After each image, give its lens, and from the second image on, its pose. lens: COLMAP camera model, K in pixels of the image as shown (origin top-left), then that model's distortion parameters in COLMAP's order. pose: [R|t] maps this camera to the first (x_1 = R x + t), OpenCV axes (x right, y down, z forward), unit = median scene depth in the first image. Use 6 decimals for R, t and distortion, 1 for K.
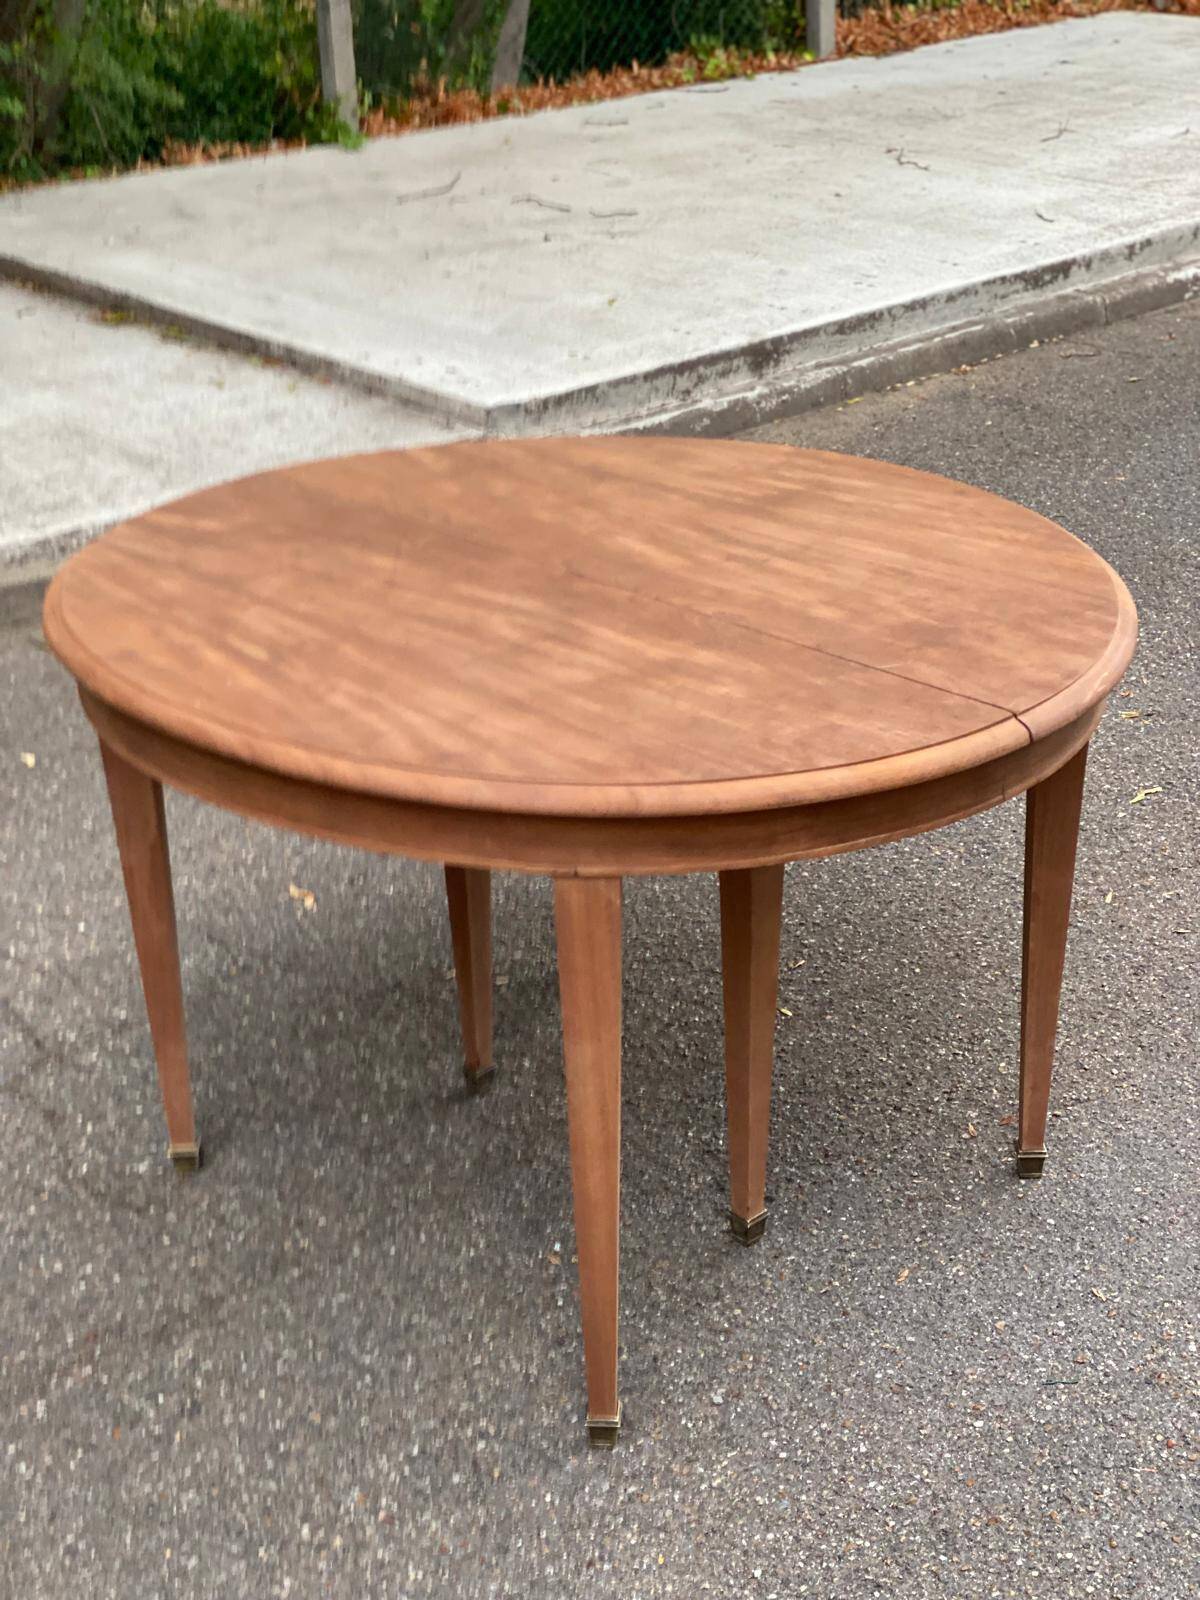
lens RADIAL K [[2406.3, 0, 582.3], [0, 2406.3, 802.8], [0, 0, 1]] dist [0.120363, 0.000000]
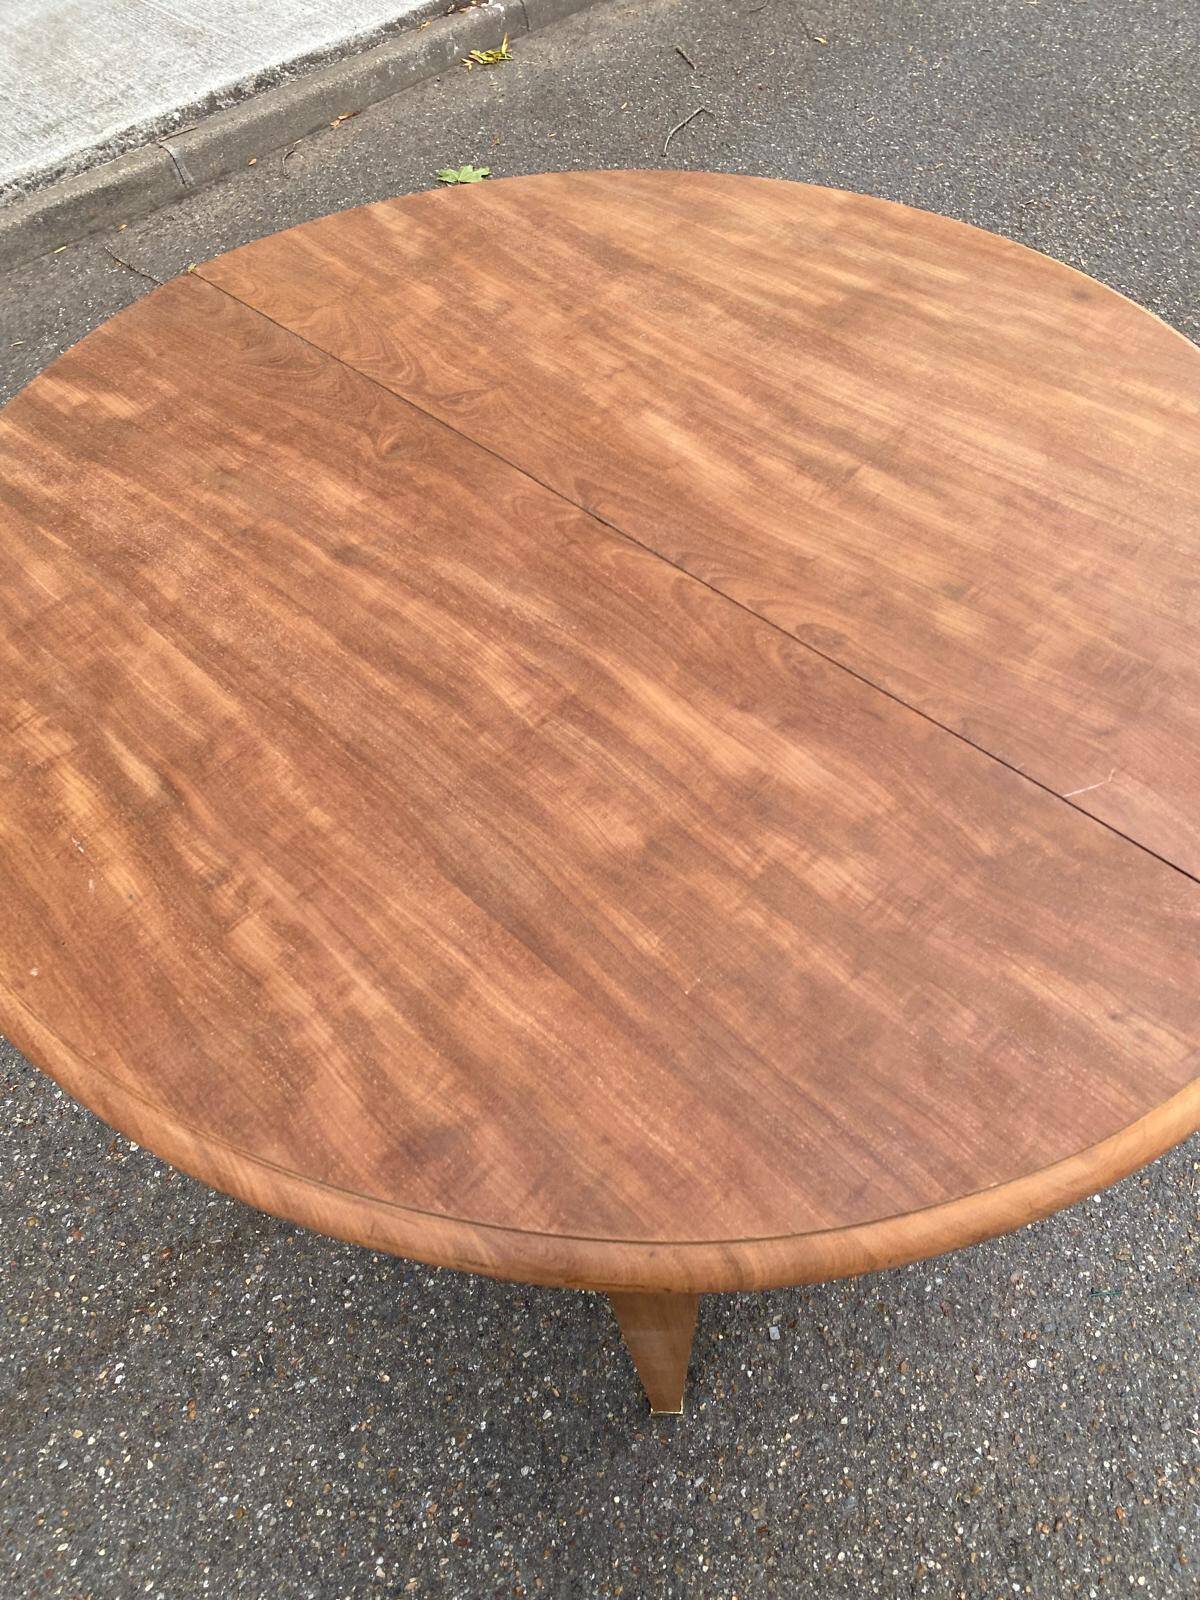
lens RADIAL K [[1219.2, 0, 608.7], [0, 1219.2, 782.9], [0, 0, 1]] dist [0.018978, -0.020790]
pose [[0.998707, -0.050829, -0.000038, -0.002543], [0.044542, 0.874808, 0.482419, -0.215015], [-0.024487, -0.481797, 0.875941, 0.672007]]
